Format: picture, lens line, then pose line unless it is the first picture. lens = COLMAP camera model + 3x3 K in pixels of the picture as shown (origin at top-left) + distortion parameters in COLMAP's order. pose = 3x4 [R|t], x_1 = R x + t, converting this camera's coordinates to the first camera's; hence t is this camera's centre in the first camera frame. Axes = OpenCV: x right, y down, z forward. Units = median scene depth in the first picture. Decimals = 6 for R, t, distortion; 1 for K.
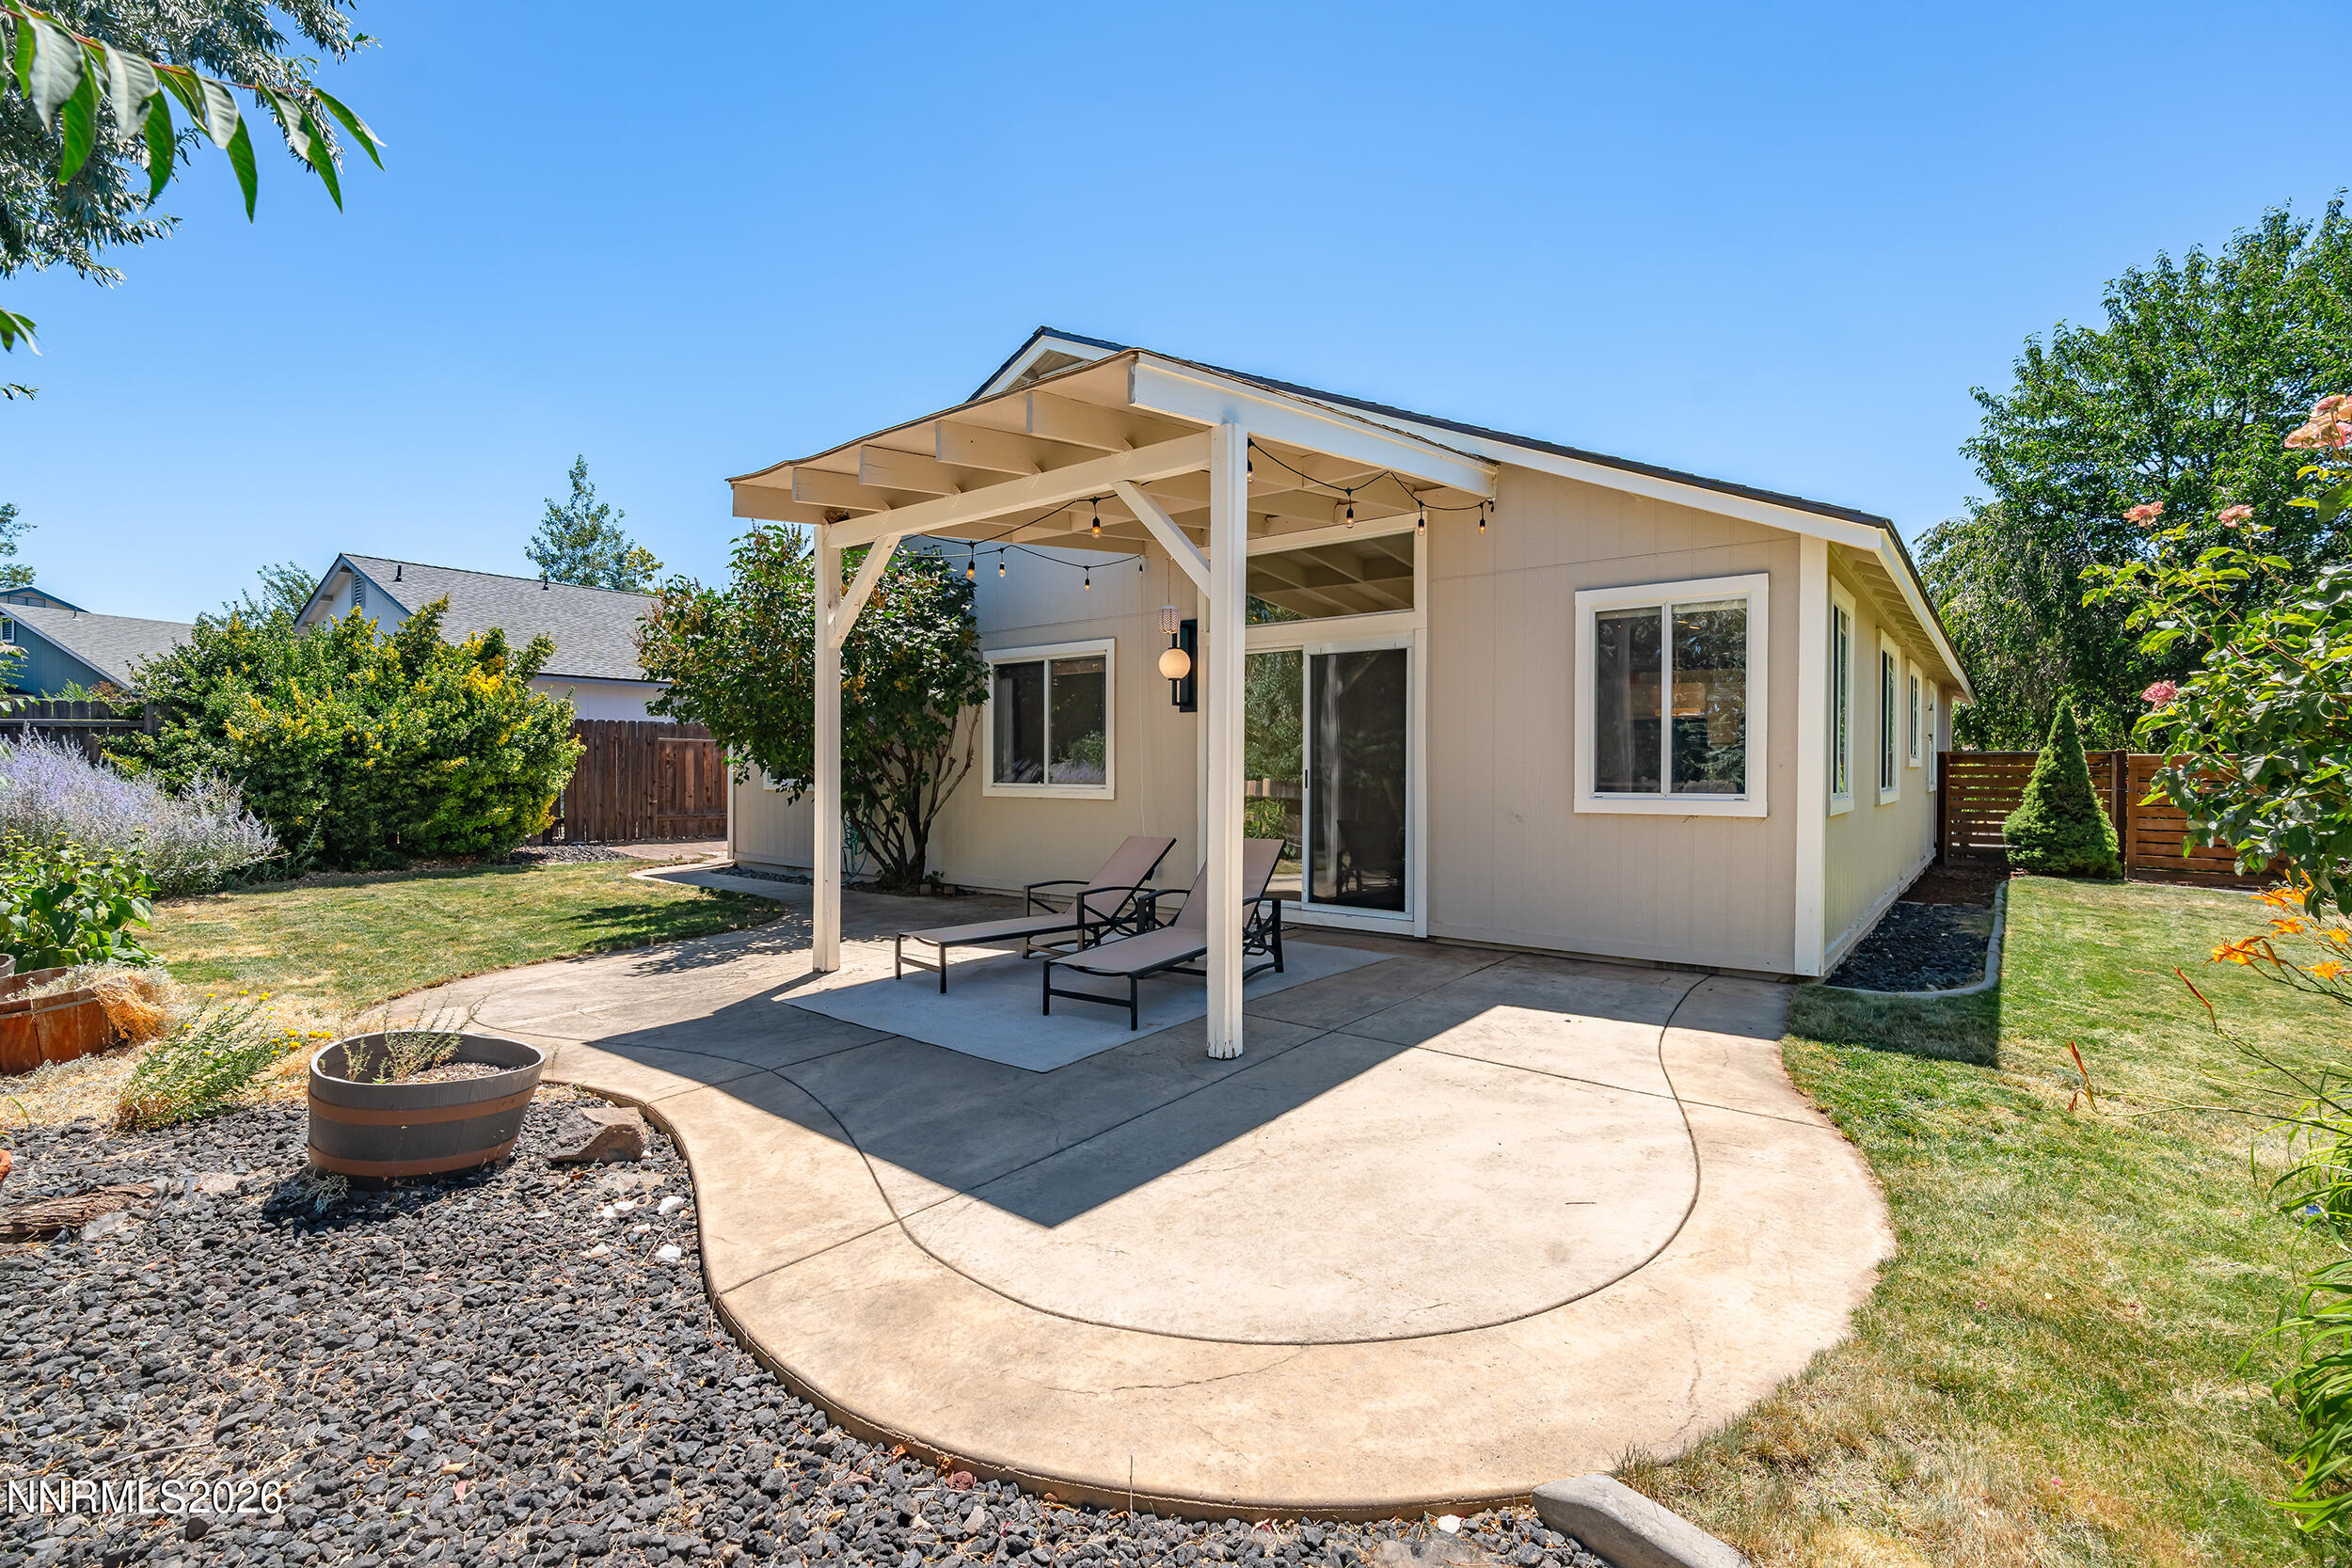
lens RADIAL K [[1070.9, 0, 1178.7], [0, 1070.9, 778.0], [0, 0, 1]] dist [-0.001912, 0.001910]
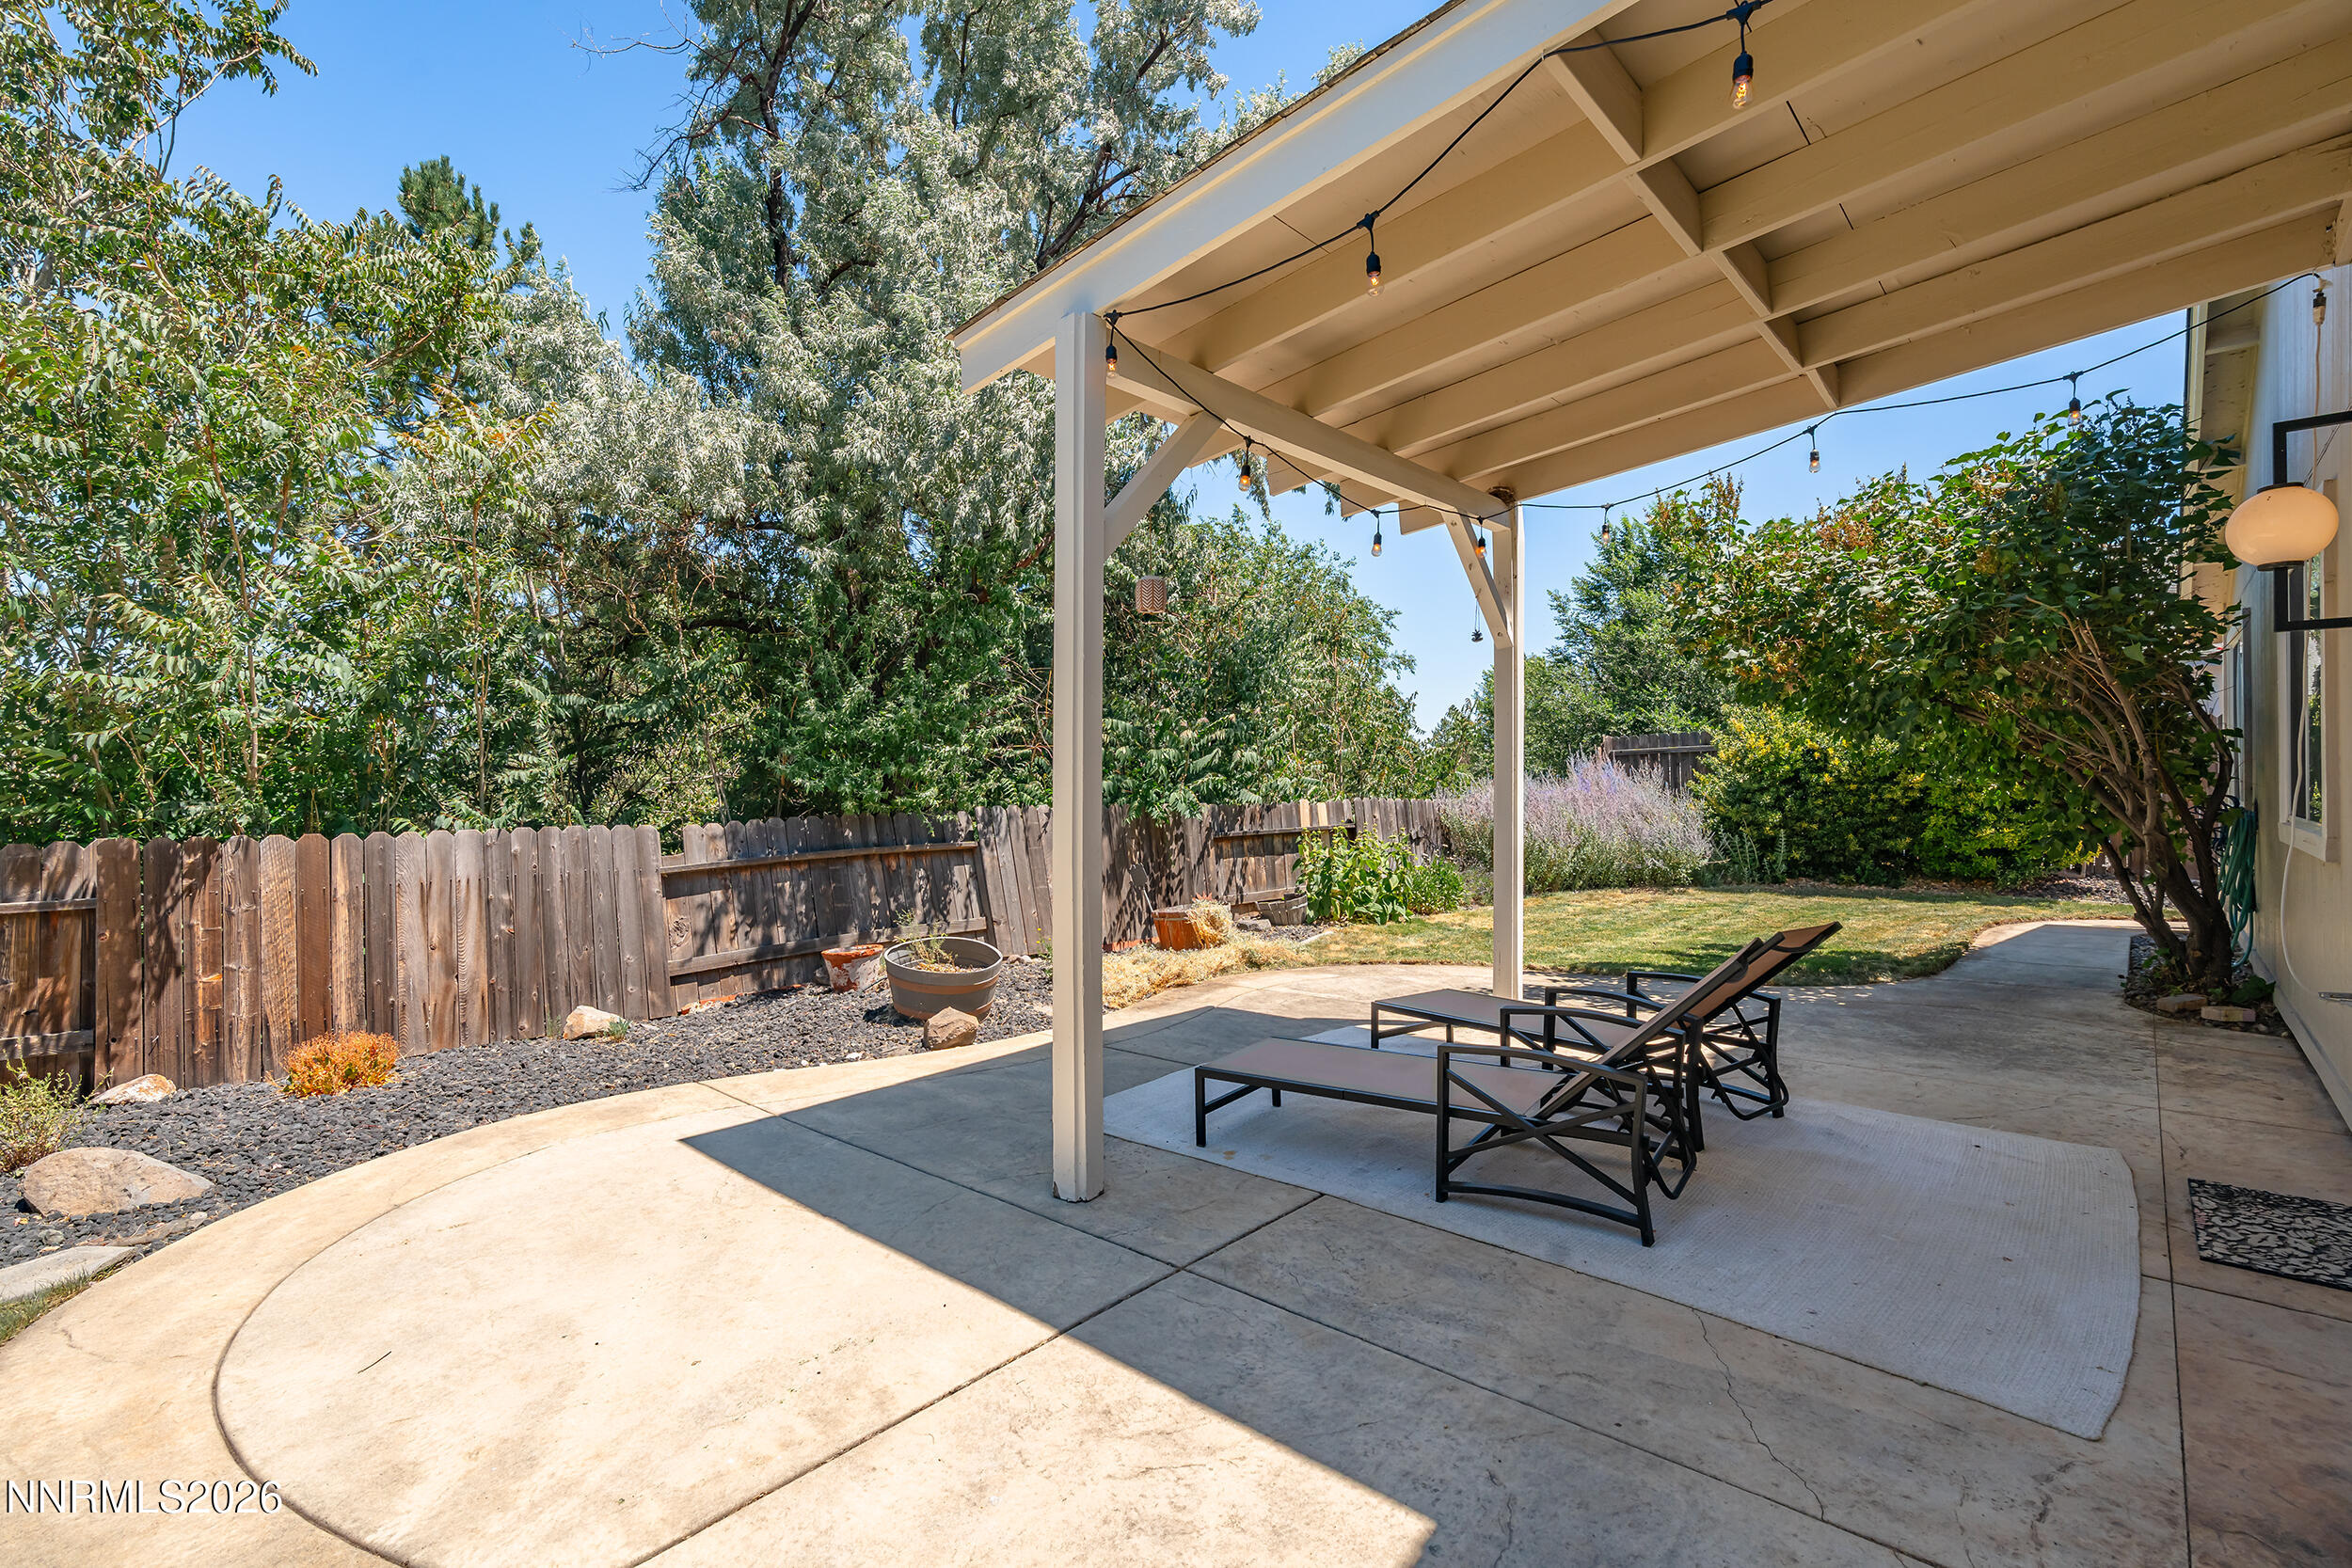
lens RADIAL K [[1070.9, 0, 1182.0], [0, 1070.9, 784.0], [0, 0, 1]] dist [-0.001912, 0.001910]
pose [[-0.088519, -0.001147, -0.996074, 0.931318], [-0.001452, 0.999998, -0.001023, -0.019273], [0.996073, 0.001356, -0.088521, 1.400272]]
